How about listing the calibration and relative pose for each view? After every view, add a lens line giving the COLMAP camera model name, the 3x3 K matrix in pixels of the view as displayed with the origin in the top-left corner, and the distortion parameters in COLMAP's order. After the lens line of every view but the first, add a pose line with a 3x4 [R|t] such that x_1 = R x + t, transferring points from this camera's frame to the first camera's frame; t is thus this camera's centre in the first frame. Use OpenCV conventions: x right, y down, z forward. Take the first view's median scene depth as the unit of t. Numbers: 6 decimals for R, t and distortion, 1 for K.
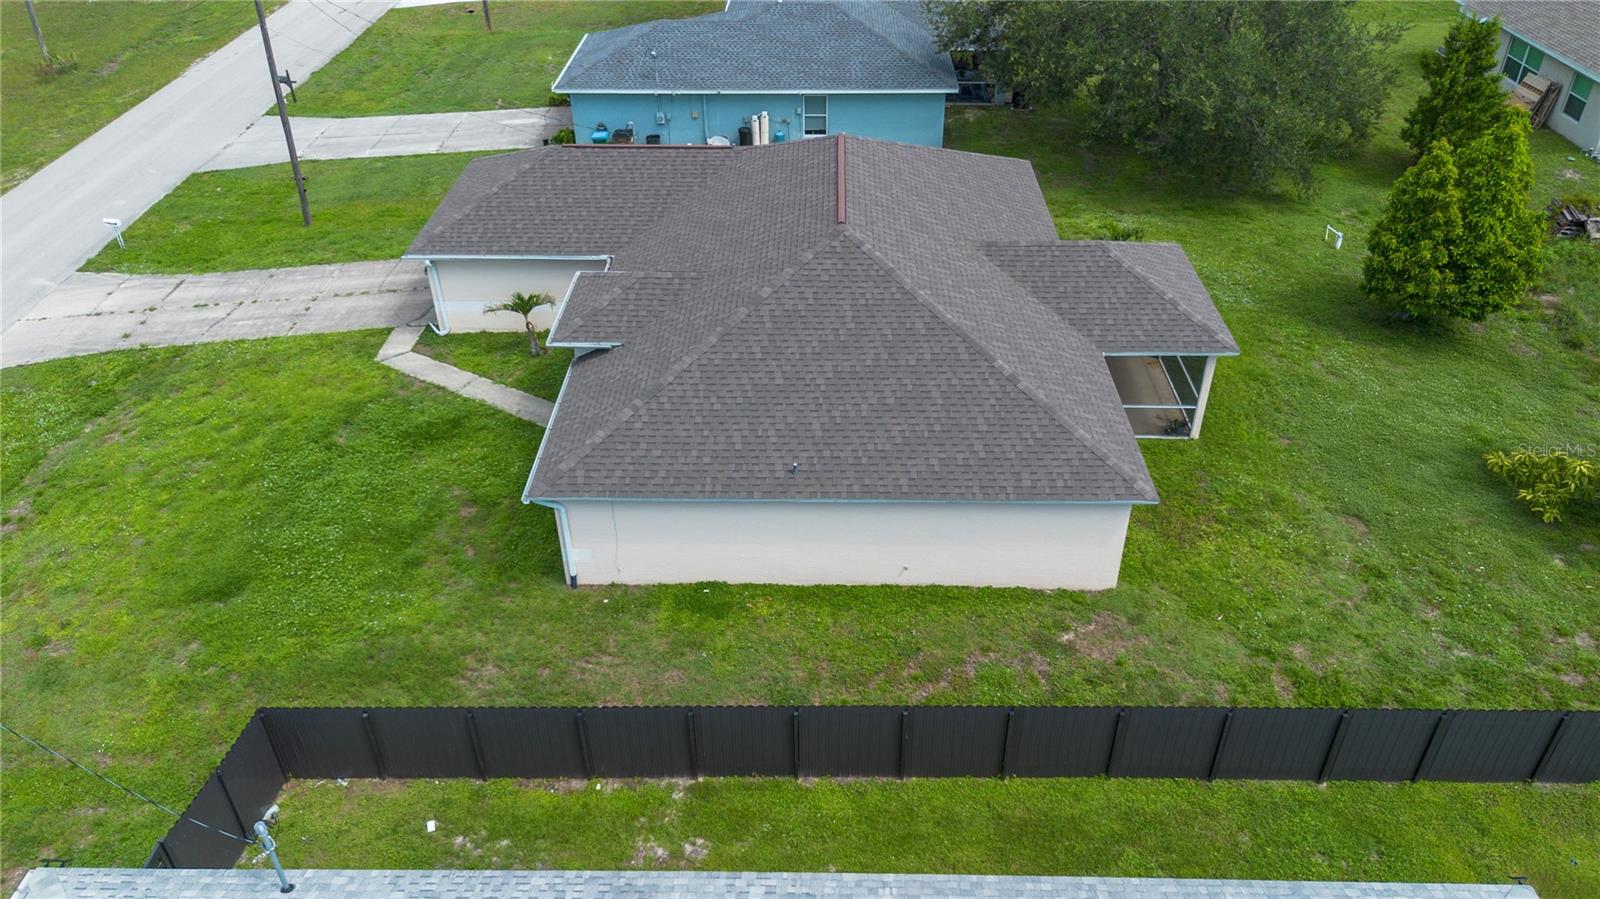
lens RADIAL K [[1146.3, 0, 800.0], [0, 1146.3, 449.5], [0, 0, 1]] dist [0.034333, 0.000451]
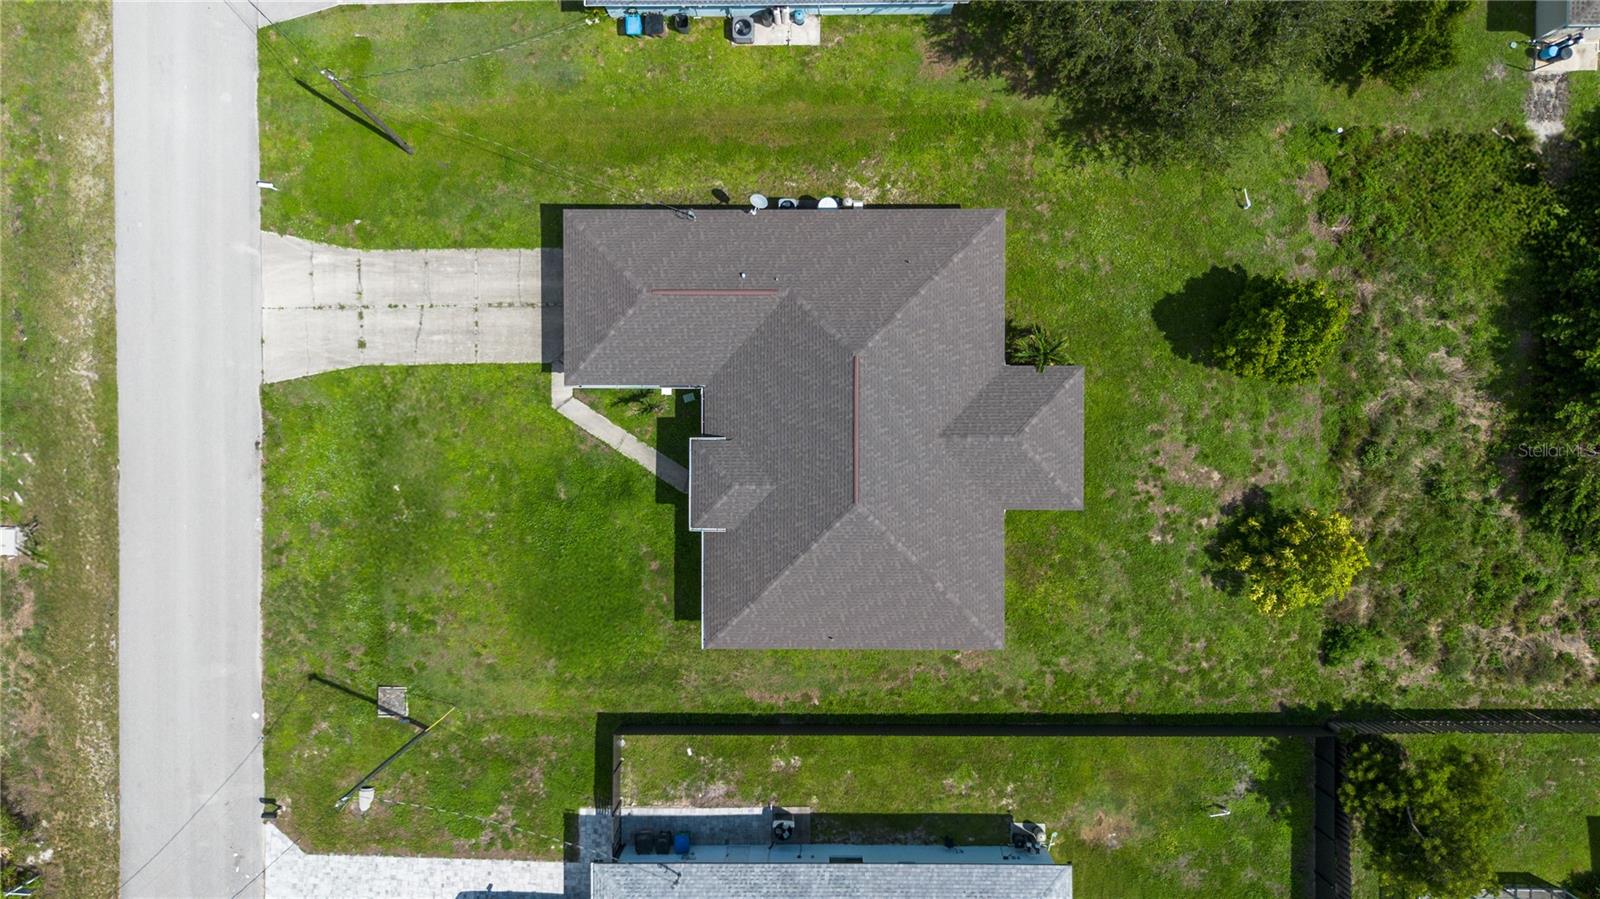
lens RADIAL K [[1138.7, 0, 803.7], [0, 1138.7, 445.8], [0, 0, 1]] dist [0.076769, -0.080249]
pose [[0.999673, -0.024522, -0.007201, -0.023249], [0.019695, 0.559632, 0.828507, -1.351161], [-0.016287, -0.828378, 0.559932, 0.096470]]
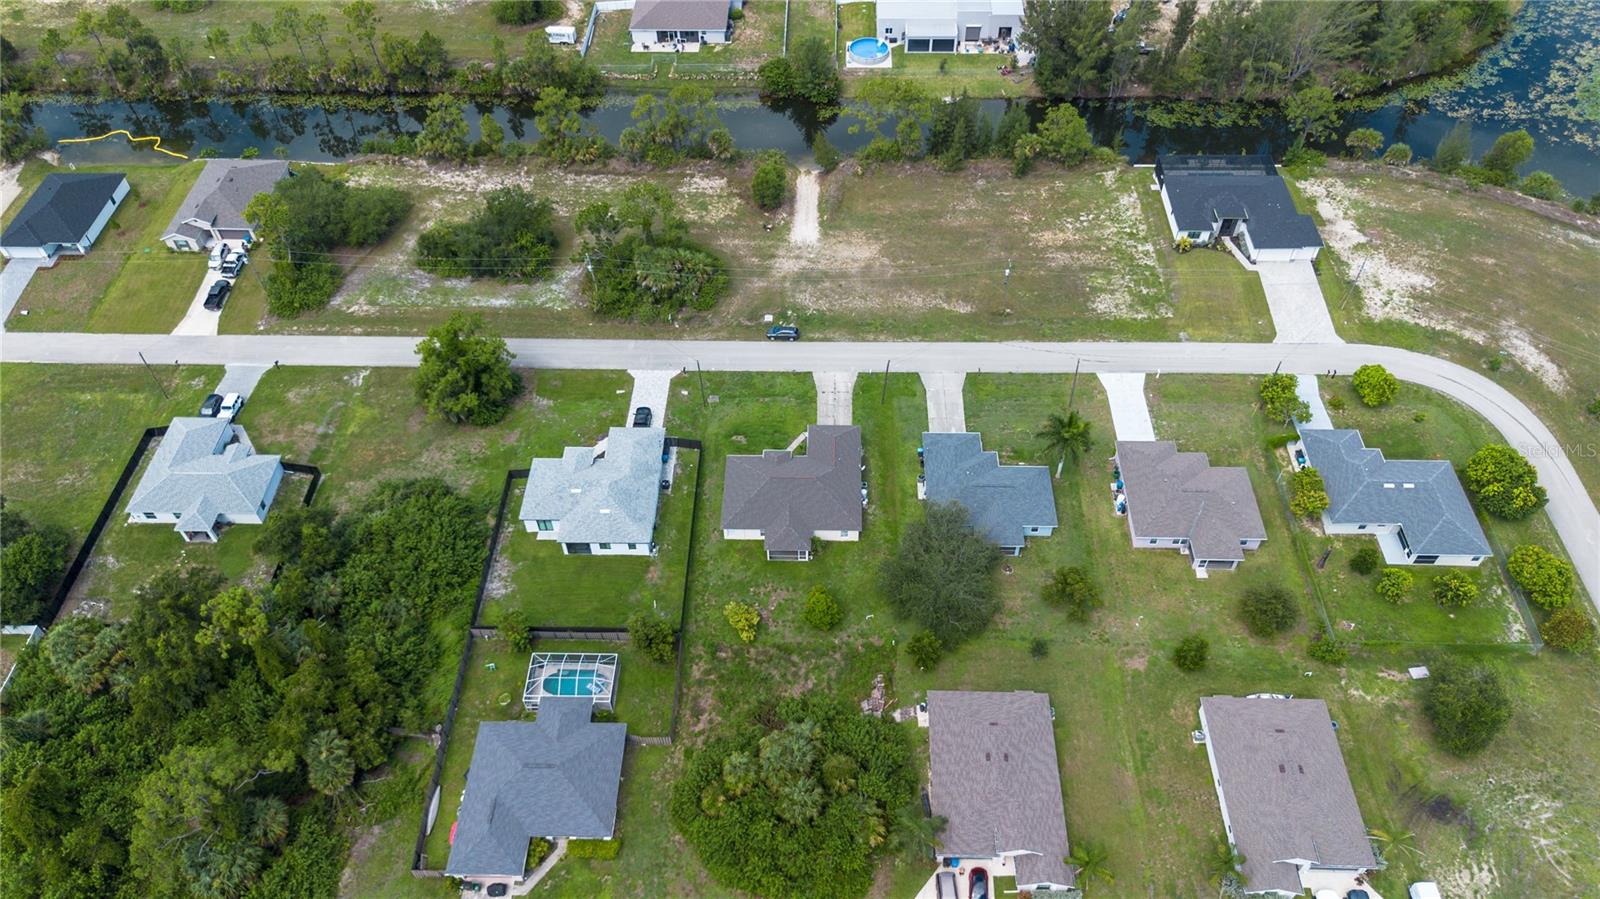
lens RADIAL K [[1138.7, 0, 803.7], [0, 1138.7, 445.8], [0, 0, 1]] dist [0.076769, -0.080249]
pose [[-0.001480, 0.759740, -0.650225, 2.940747], [-0.560242, 0.537971, 0.629854, -3.222272], [0.828327, 0.365216, 0.424843, -1.085659]]
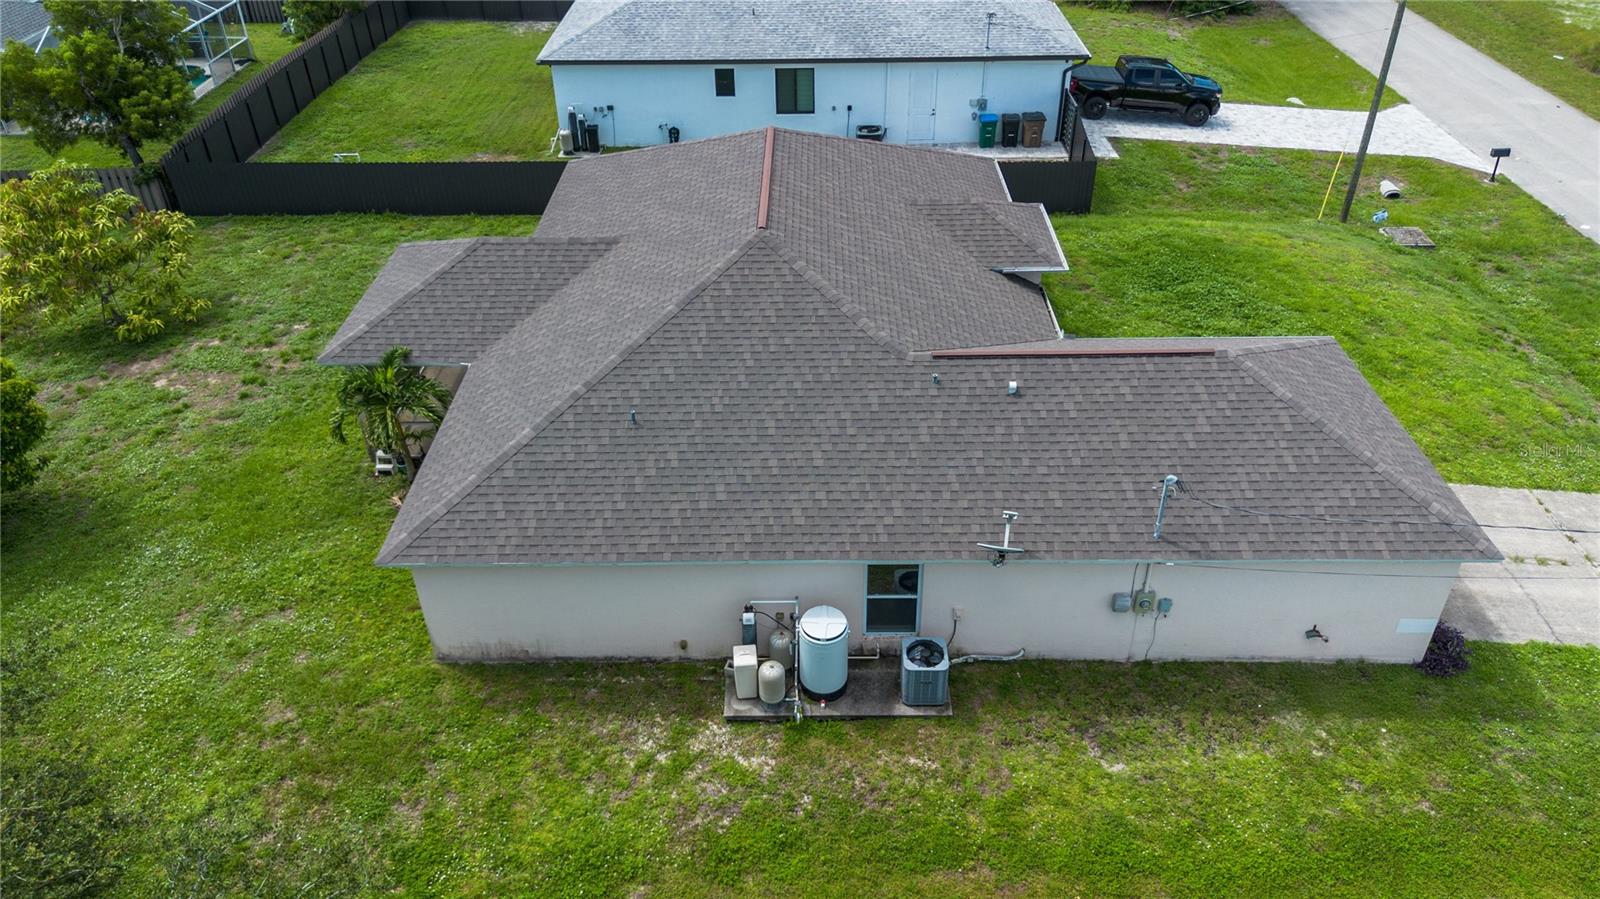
lens RADIAL K [[1130.6, 0, 805.3], [0, 1130.6, 448.0], [0, 0, 1]] dist [0.064045, -0.073492]
pose [[-0.999603, 0.027685, -0.005218, 0.015001], [0.004768, 0.348820, 0.937178, -0.858134], [0.027766, 0.936781, -0.348814, 1.323961]]
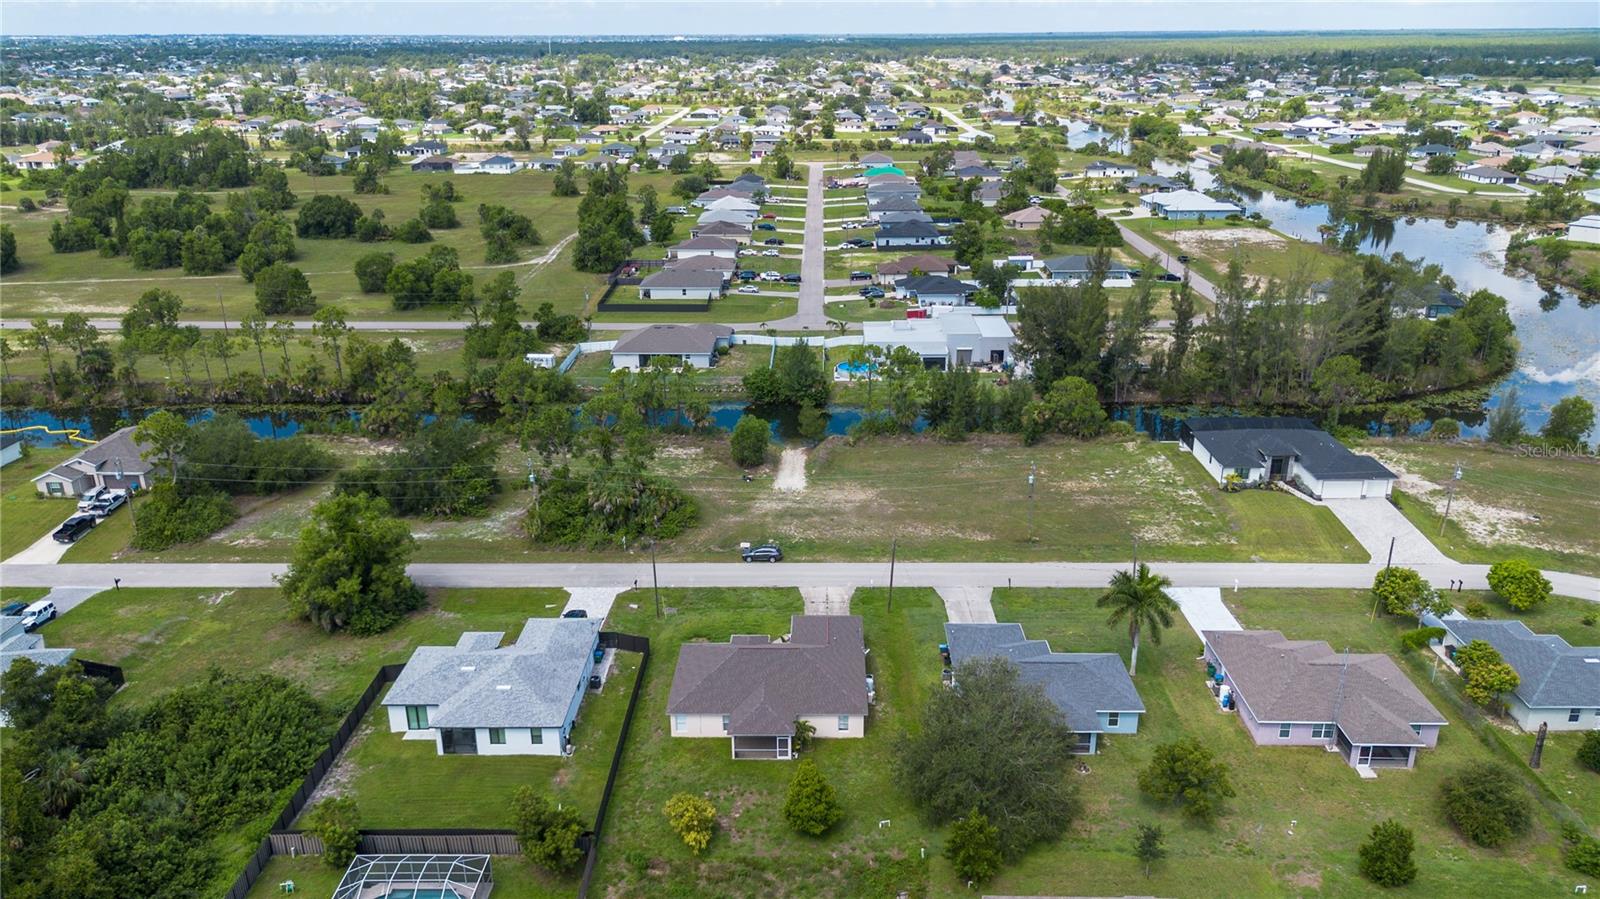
lens RADIAL K [[1138.7, 0, 803.7], [0, 1138.7, 445.8], [0, 0, 1]] dist [0.076769, -0.080249]
pose [[0.005735, 0.352352, -0.935850, 2.975288], [-0.564058, 0.773911, 0.287924, -1.703263], [0.825715, 0.526223, 0.203185, -0.028158]]
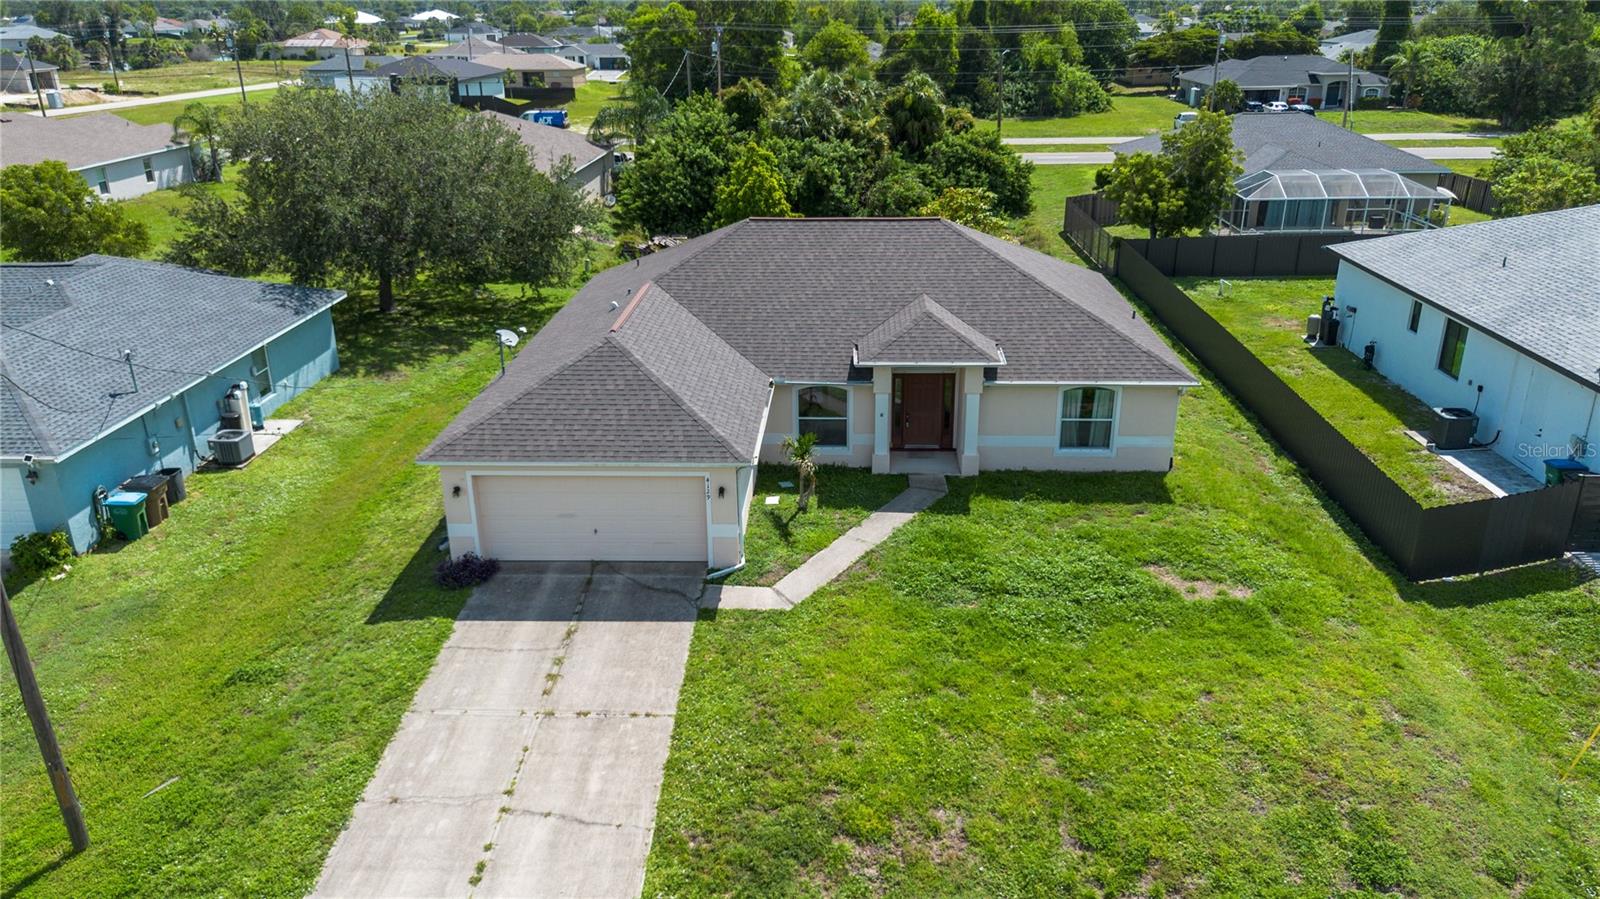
lens RADIAL K [[1138.7, 0, 803.7], [0, 1138.7, 445.8], [0, 0, 1]] dist [0.076769, -0.080249]
pose [[0.016181, -0.354553, 0.934896, -1.051730], [0.576897, 0.766999, 0.280894, -0.371526], [-0.816656, 0.534794, 0.216951, 0.799661]]
